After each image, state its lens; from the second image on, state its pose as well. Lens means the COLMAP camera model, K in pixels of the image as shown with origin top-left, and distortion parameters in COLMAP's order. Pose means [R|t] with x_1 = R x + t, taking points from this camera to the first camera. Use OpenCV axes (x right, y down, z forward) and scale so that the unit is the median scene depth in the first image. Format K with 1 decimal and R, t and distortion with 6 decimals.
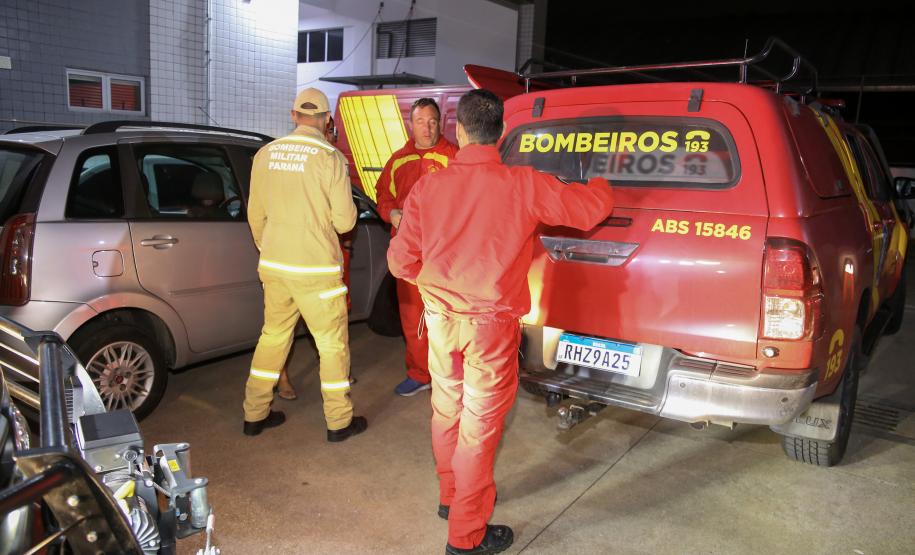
lens RADIAL K [[714.2, 0, 455.6], [0, 714.2, 275.9], [0, 0, 1]] dist [-0.032095, 0.003098]
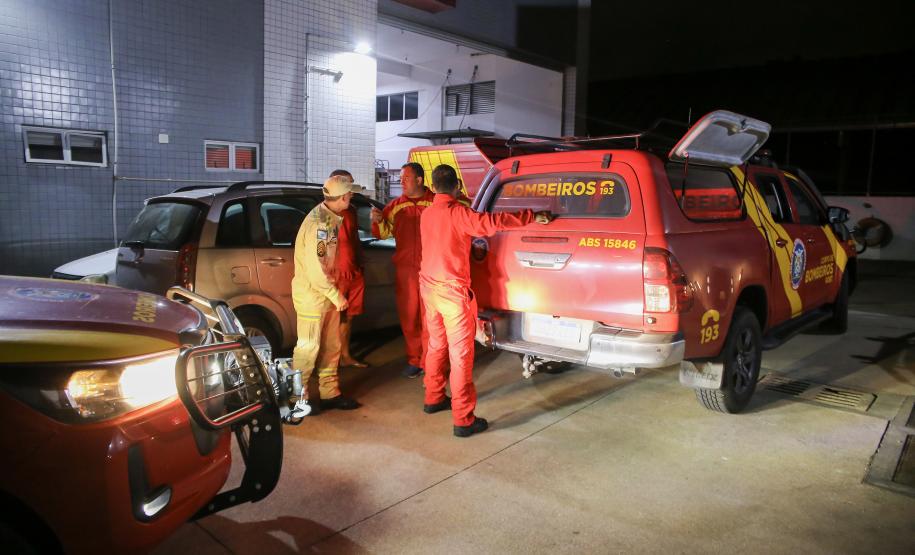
lens RADIAL K [[714.2, 0, 455.6], [0, 714.2, 275.9], [0, 0, 1]] dist [-0.032095, 0.003098]
pose [[0.991502, -0.011184, -0.129613, 0.200122], [0.004184, 0.998524, -0.054151, 0.083087], [0.130027, 0.053149, 0.990085, -0.552383]]
